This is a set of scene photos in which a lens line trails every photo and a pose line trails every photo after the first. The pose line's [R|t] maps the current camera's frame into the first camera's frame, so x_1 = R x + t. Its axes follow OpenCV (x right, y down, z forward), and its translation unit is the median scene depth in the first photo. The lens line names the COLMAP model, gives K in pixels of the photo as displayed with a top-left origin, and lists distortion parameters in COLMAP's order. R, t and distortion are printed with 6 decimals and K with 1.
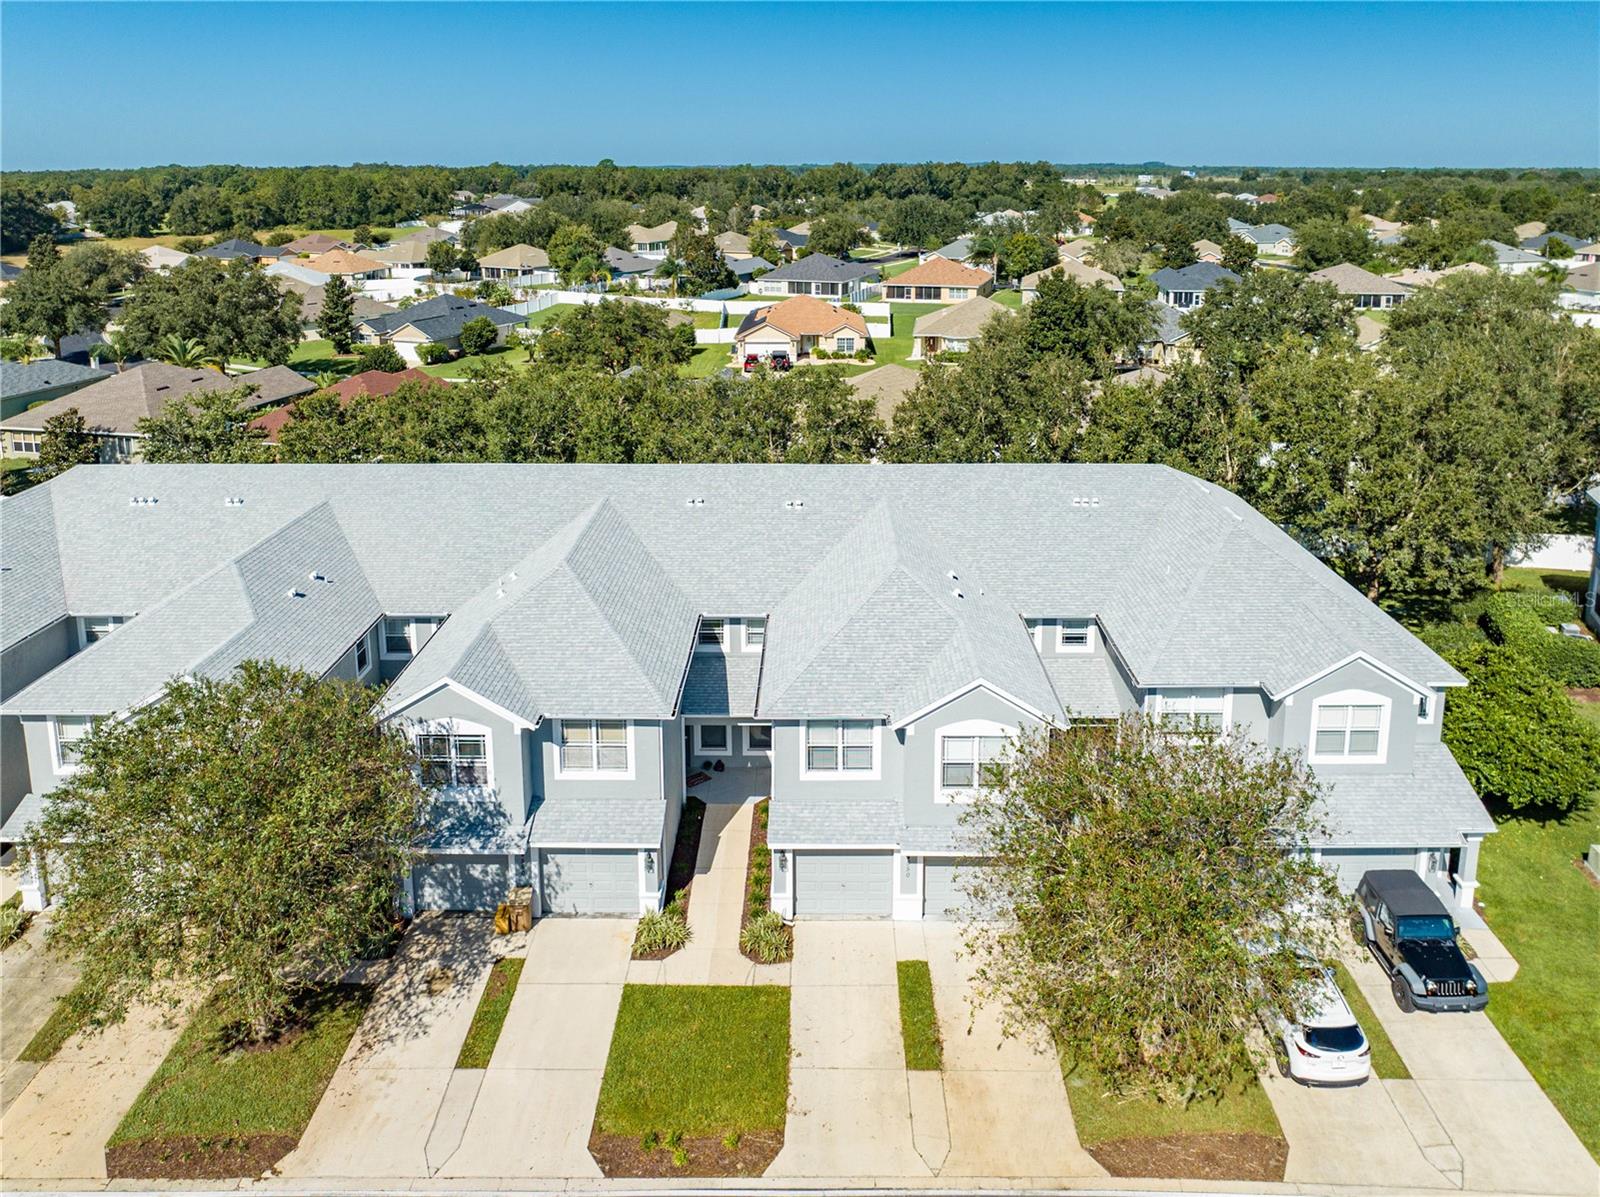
lens RADIAL K [[1185.8, 0, 819.4], [0, 1185.8, 352.6], [0, 0, 1]] dist [-0.036895, 0.004495]
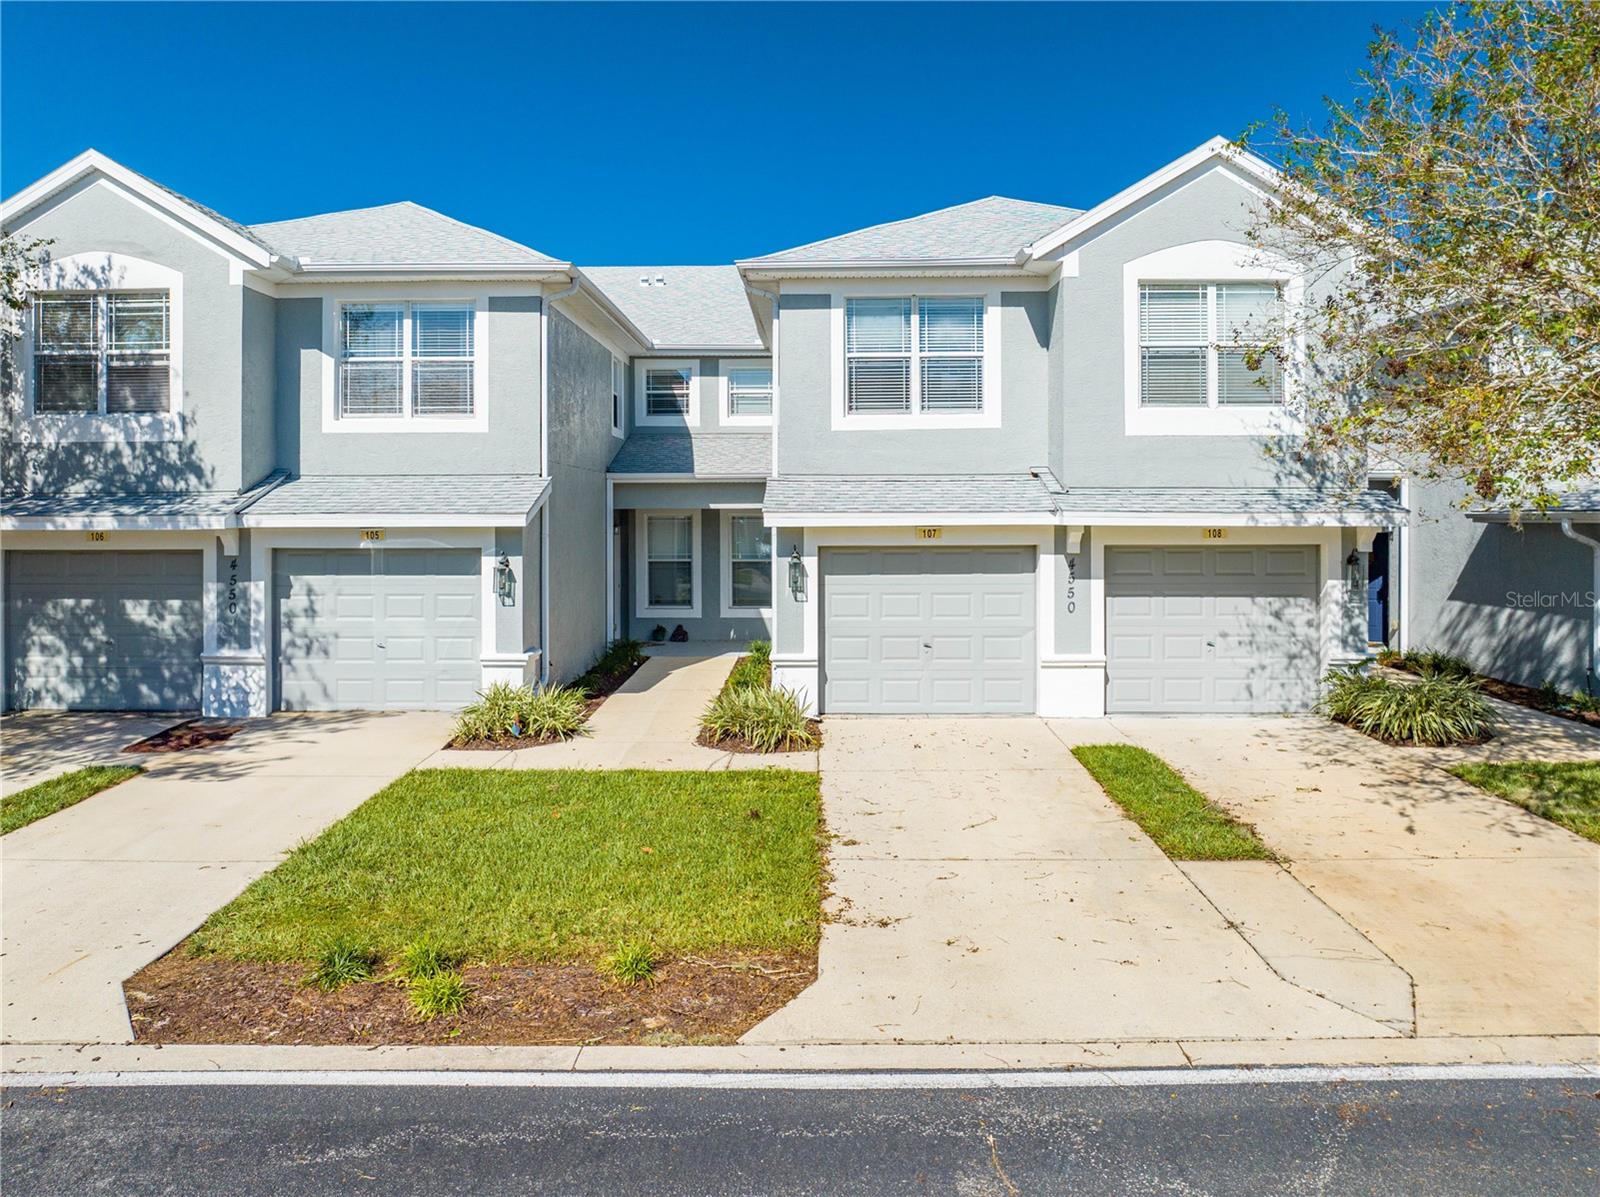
lens RADIAL K [[1151.7, 0, 800.2], [0, 1151.7, 517.6], [0, 0, 1]] dist [-0.038511, 0.007680]
pose [[0.999901, -0.005134, -0.013064, -0.023274], [0.003074, 0.988209, -0.153077, 0.471592], [0.013696, 0.153022, 0.988128, 0.547653]]
